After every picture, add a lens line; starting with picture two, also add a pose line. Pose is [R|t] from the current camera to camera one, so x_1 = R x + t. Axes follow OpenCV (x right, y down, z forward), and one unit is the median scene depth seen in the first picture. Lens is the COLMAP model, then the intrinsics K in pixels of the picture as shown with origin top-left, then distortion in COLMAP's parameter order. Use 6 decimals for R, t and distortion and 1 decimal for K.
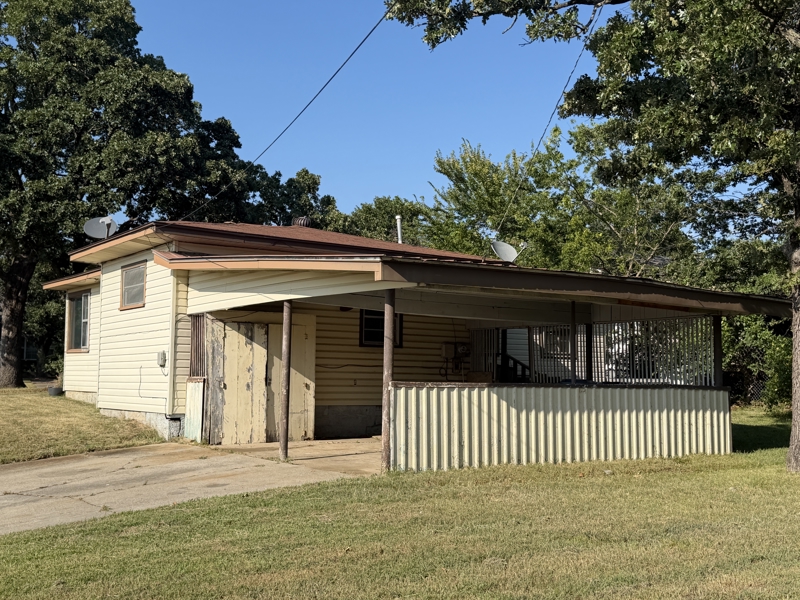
lens RADIAL K [[943.9, 0, 400.0], [0, 943.9, 300.0], [0, 0, 1]] dist [0.146712, -0.027782]
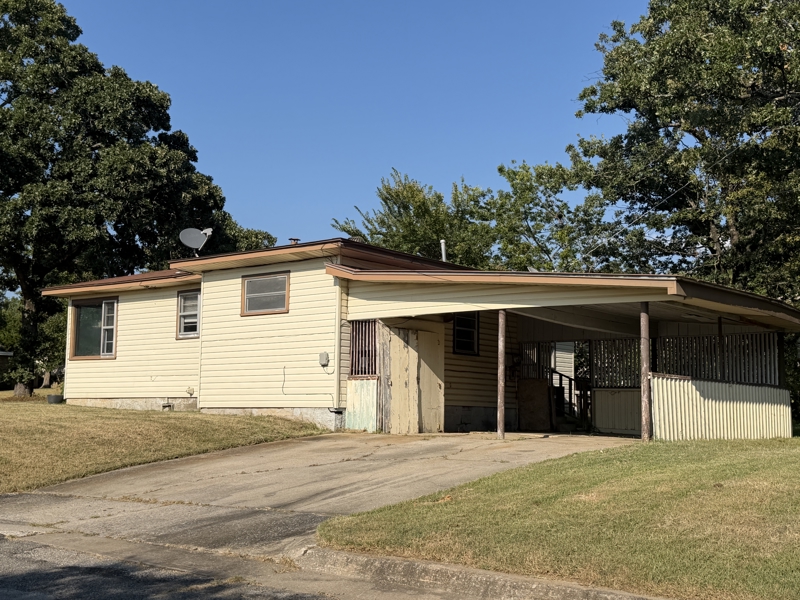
lens RADIAL K [[1007.7, 0, 400.0], [0, 1007.7, 300.0], [0, 0, 1]] dist [0.157100, 0.013774]
pose [[0.958308, 0.034774, 0.283614, -0.509912], [-0.026831, 0.999133, -0.031844, 0.027831], [-0.284475, 0.022907, 0.958410, -0.171329]]
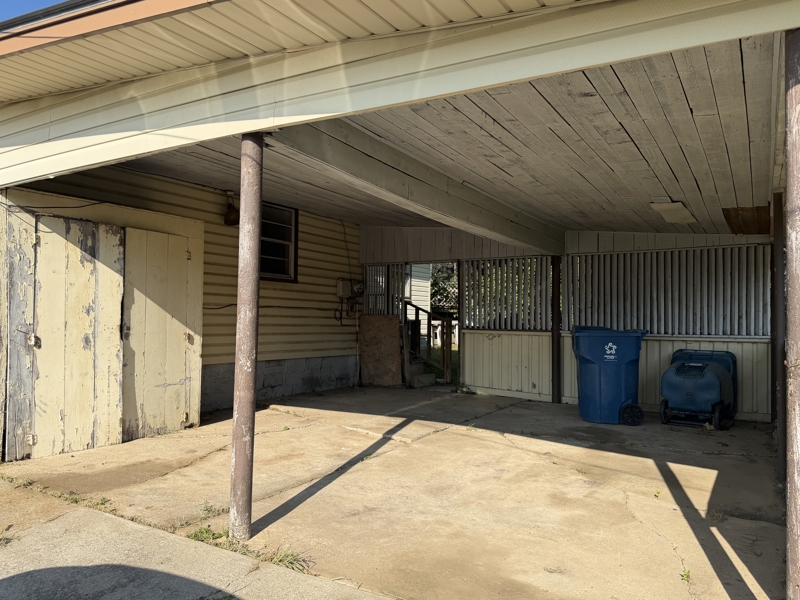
lens RADIAL K [[600.4, 0, 400.0], [0, 600.4, 300.0], [0, 0, 1]] dist [-0.002381, -0.004626]
pose [[0.912433, 0.013287, 0.409010, -0.135657], [-0.034439, 0.998420, 0.044394, 0.046509], [-0.407774, -0.054593, 0.911450, 0.616314]]
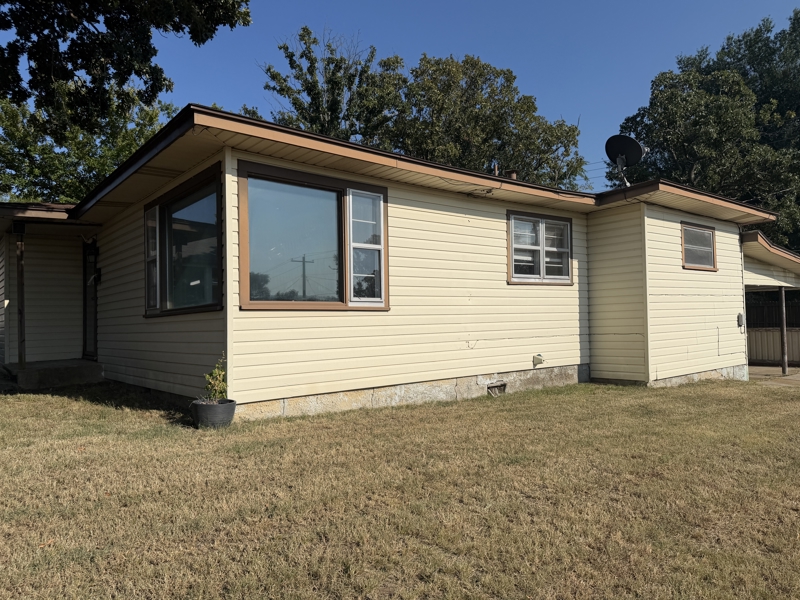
lens RADIAL K [[565.3, 0, 400.0], [0, 565.3, 300.0], [0, 0, 1]] dist [-0.000934, -0.001185]
pose [[-0.087749, 0.036136, 0.995487, -0.934072], [-0.054301, 0.997682, -0.041002, 0.090931], [-0.994662, -0.057654, -0.085583, 1.513594]]
